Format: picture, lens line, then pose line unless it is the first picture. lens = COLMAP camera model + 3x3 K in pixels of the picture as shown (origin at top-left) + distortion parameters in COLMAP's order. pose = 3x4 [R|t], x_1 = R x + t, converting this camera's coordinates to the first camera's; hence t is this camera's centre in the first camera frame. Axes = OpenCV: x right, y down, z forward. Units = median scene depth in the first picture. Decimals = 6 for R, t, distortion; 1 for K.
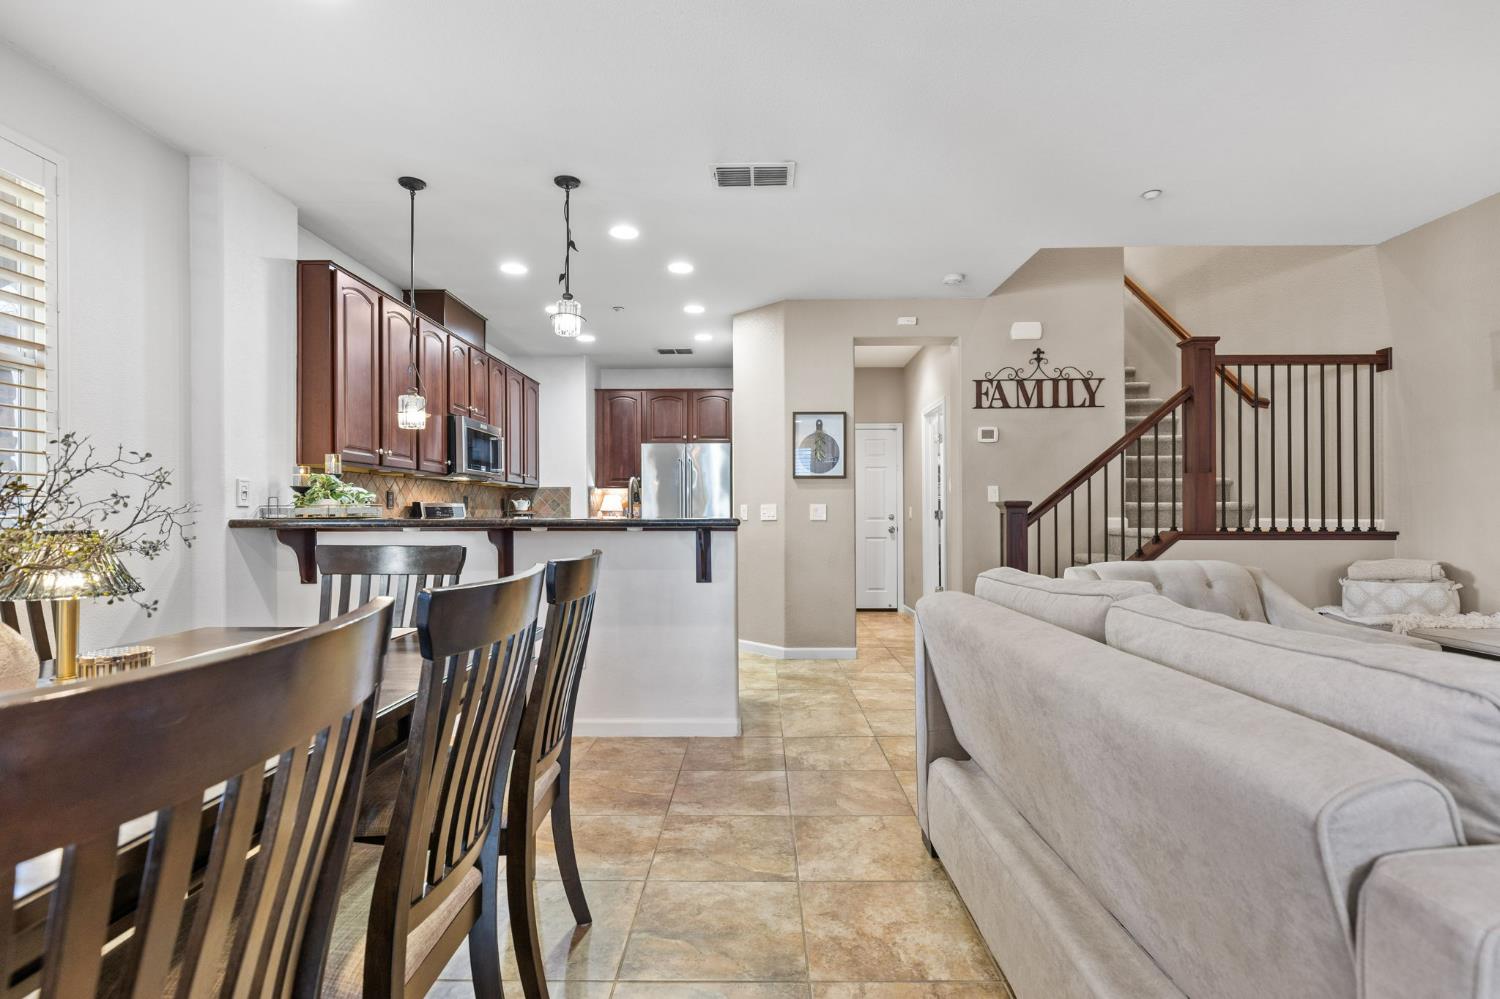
lens RADIAL K [[681.1, 0, 745.7], [0, 681.1, 510.1], [0, 0, 1]] dist [0.002420, -0.000258]
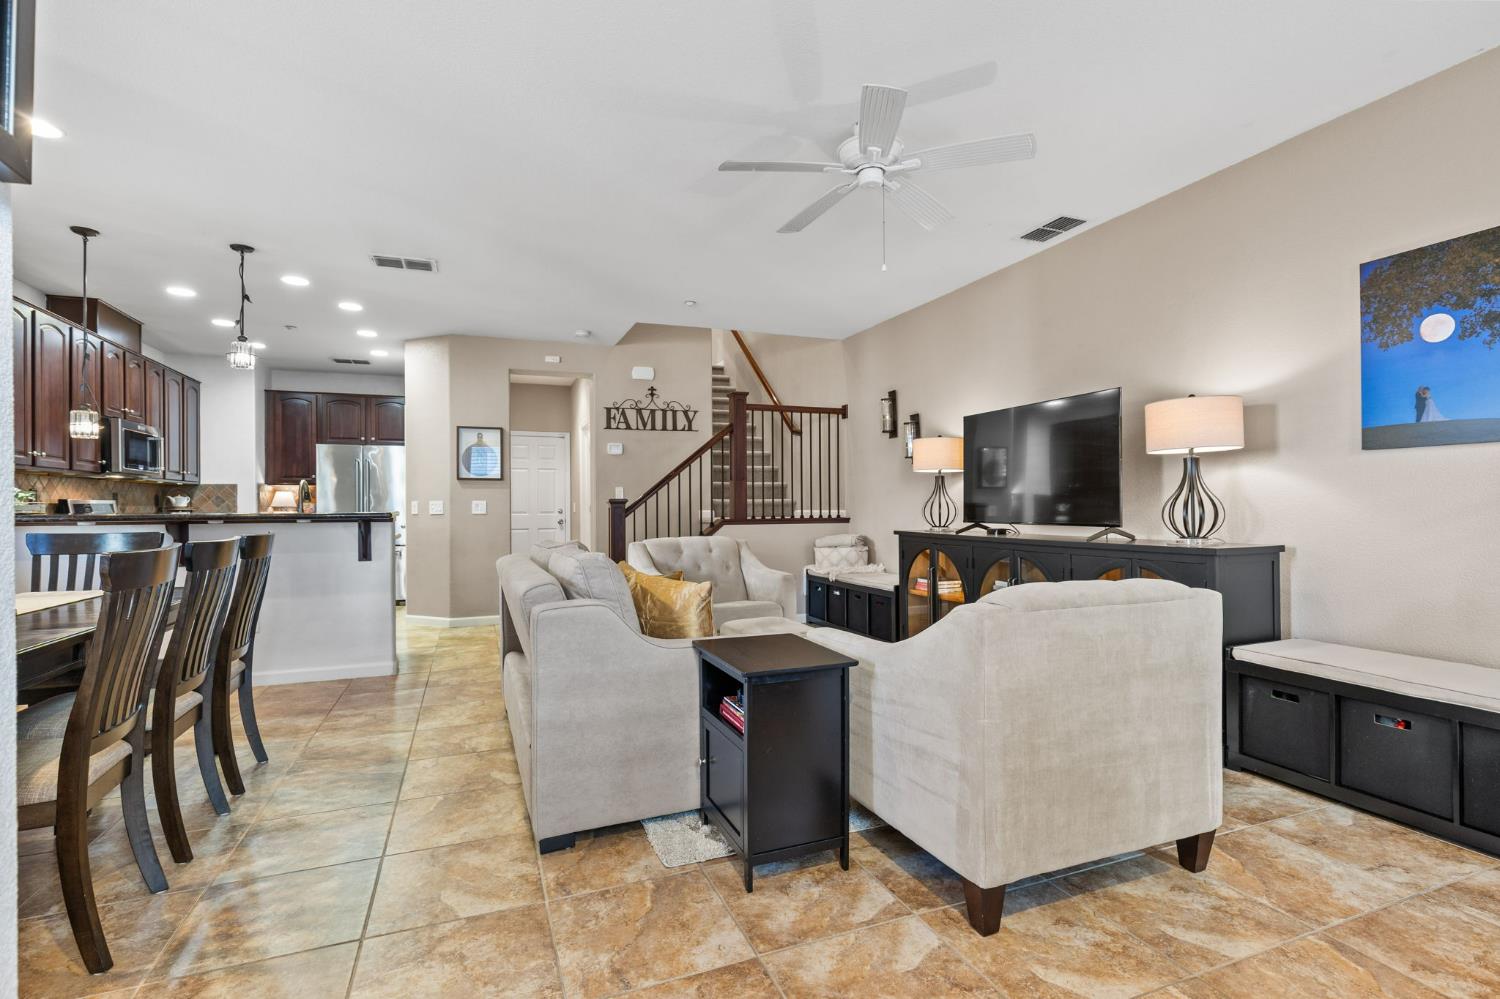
lens RADIAL K [[712.2, 0, 756.0], [0, 712.2, 500.1], [0, 0, 1]] dist [0.000169, -0.000302]
pose [[0.924647, -0.000369, 0.380824, 0.079196], [0.002427, 0.999985, -0.004923, -0.002578], [-0.380816, 0.005476, 0.924634, -0.395693]]
